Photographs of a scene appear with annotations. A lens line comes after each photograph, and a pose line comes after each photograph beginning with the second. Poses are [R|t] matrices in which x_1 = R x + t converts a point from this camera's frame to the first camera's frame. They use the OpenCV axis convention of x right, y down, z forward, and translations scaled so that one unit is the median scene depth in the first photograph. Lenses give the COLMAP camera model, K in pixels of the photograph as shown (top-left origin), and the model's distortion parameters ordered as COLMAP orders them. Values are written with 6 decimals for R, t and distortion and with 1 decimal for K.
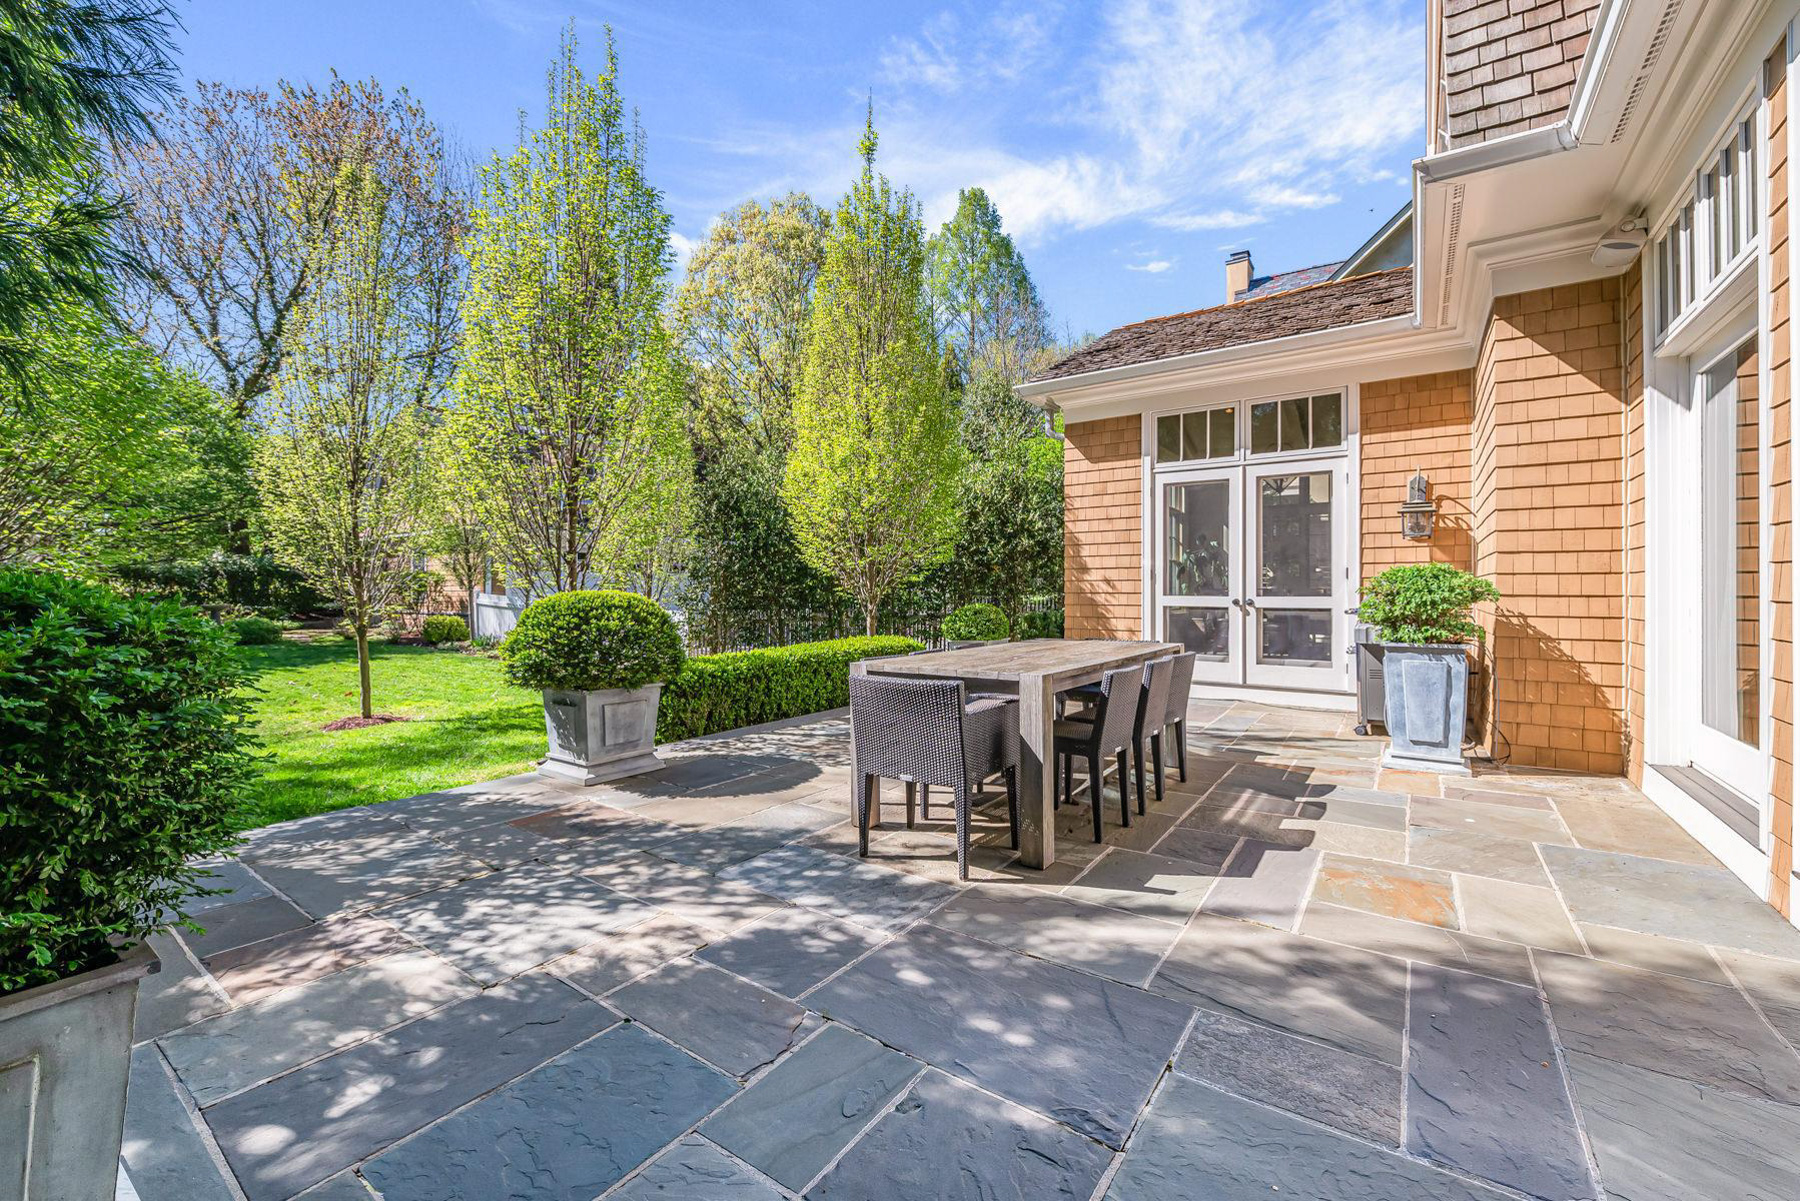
lens RADIAL K [[719.6, 0, 899.6], [0, 719.6, 592.0], [0, 0, 1]] dist [-0.001254, -0.001183]
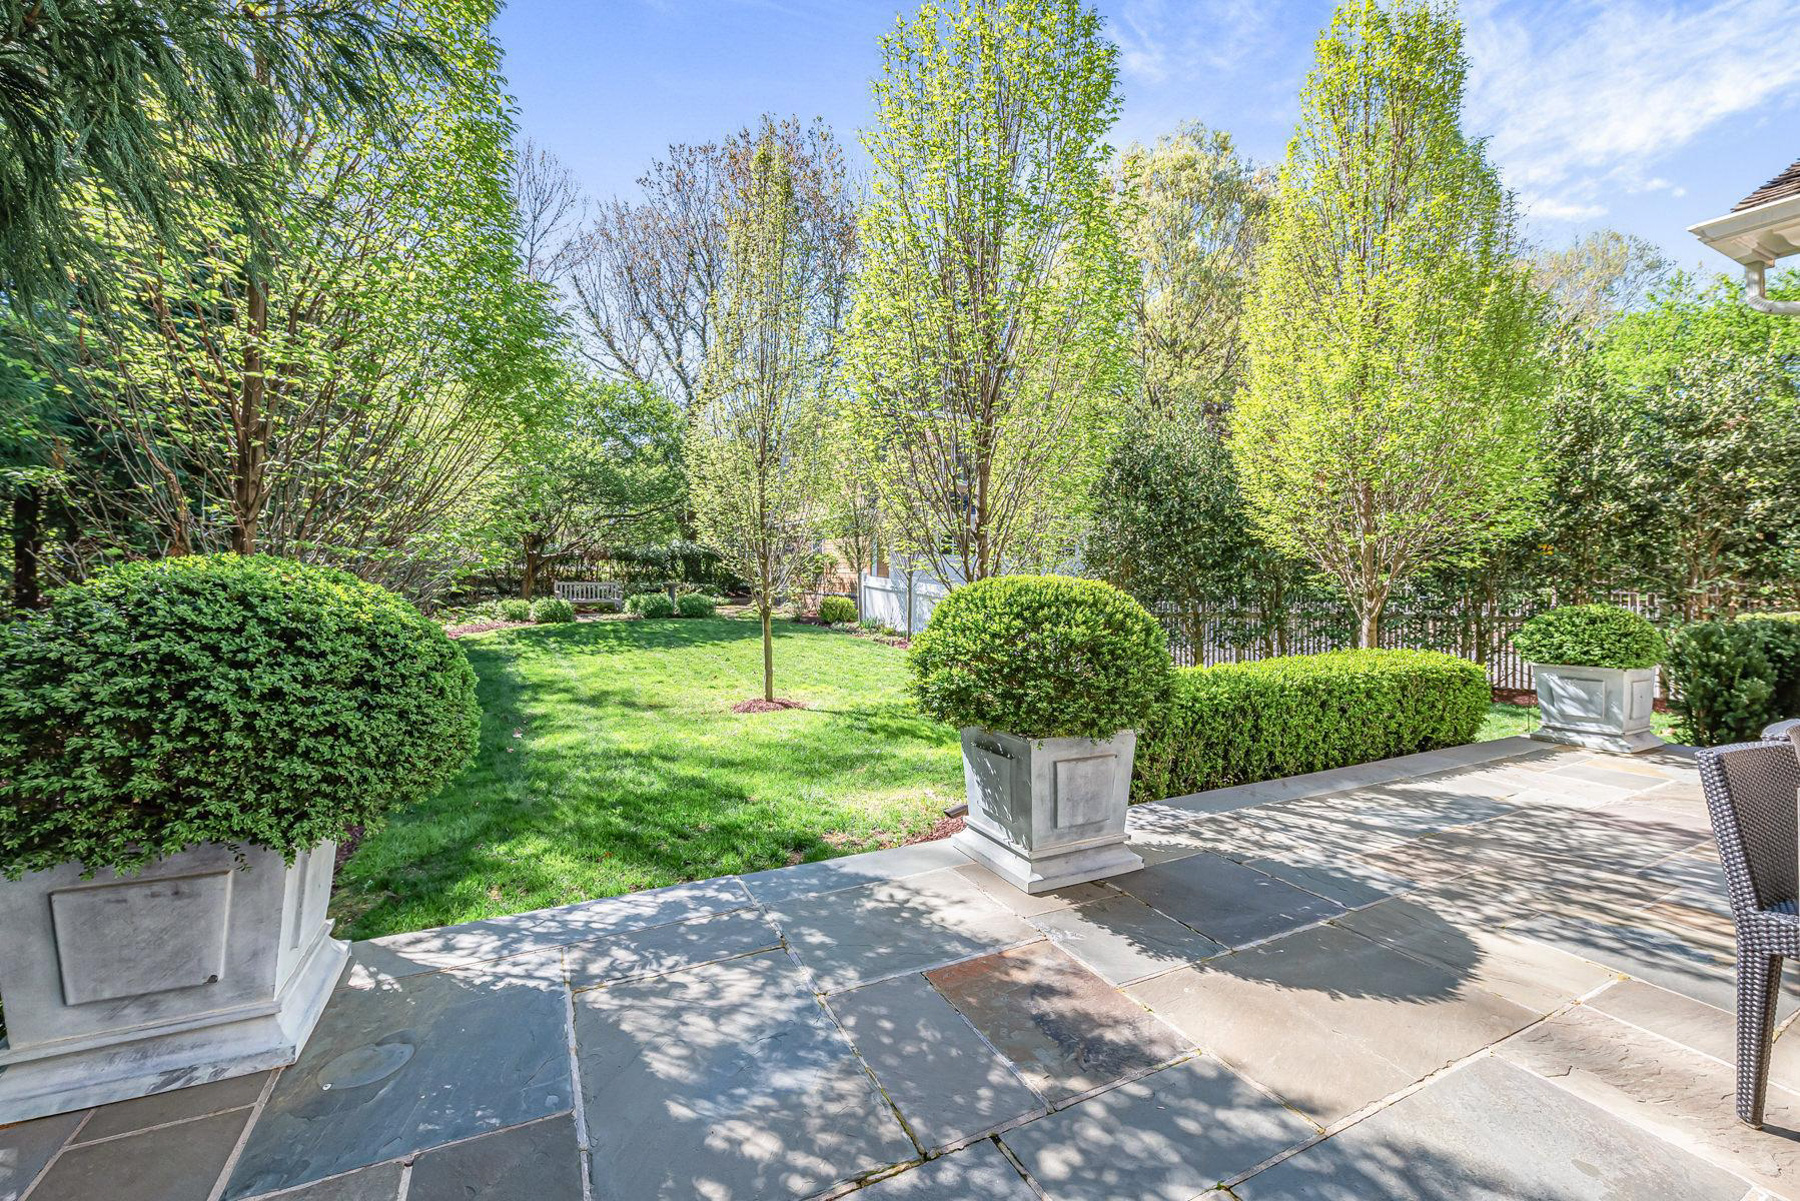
lens RADIAL K [[719.6, 0, 893.3], [0, 719.6, 593.0], [0, 0, 1]] dist [-0.001254, -0.001183]
pose [[0.883854, 0.024947, -0.467097, -0.138760], [-0.014776, 0.999567, 0.025426, -0.000610], [0.467530, -0.015572, 0.883840, 0.217469]]
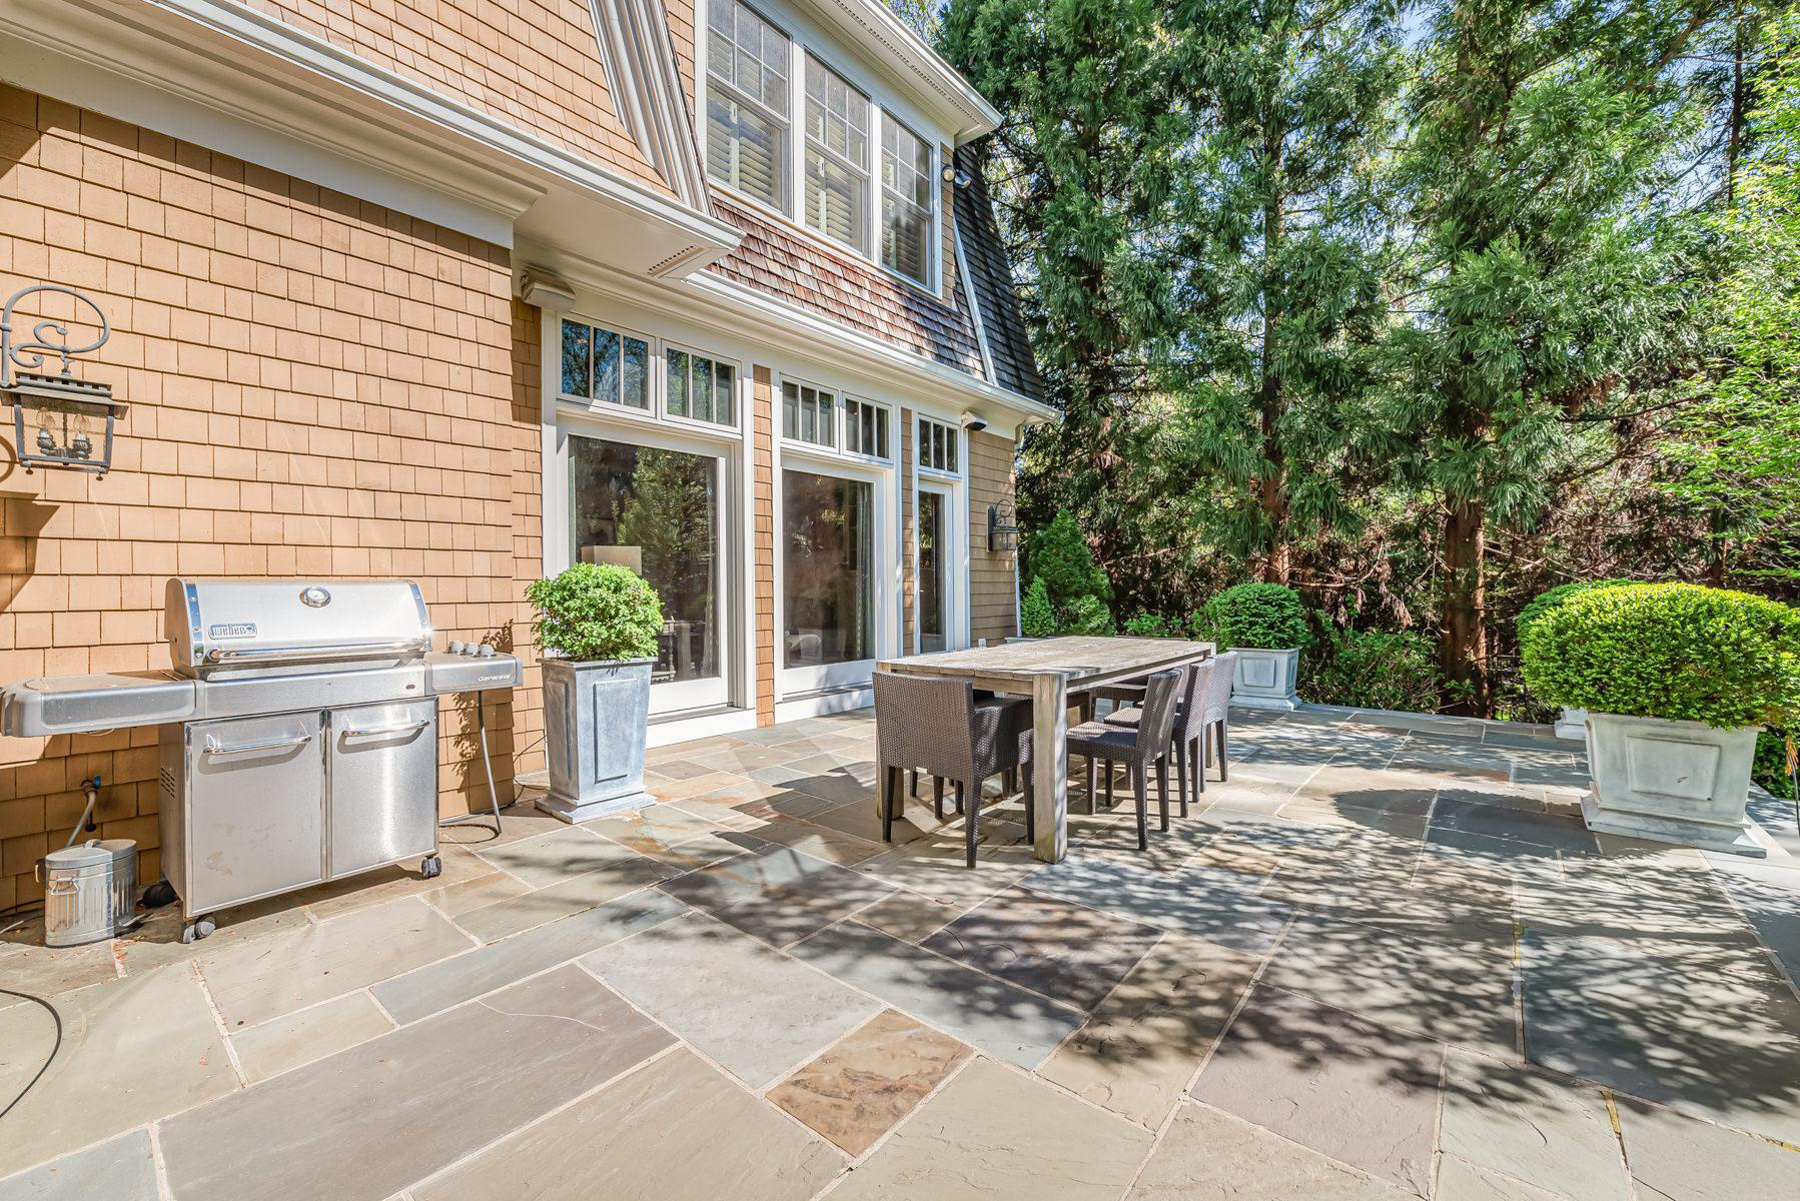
lens RADIAL K [[719.6, 0, 897.1], [0, 719.6, 590.1], [0, 0, 1]] dist [-0.001254, -0.001183]
pose [[-0.997177, 0.006956, 0.074767, 0.182880], [0.007515, 0.999946, 0.007195, -0.003107], [-0.074713, 0.007737, -0.997175, 1.046513]]
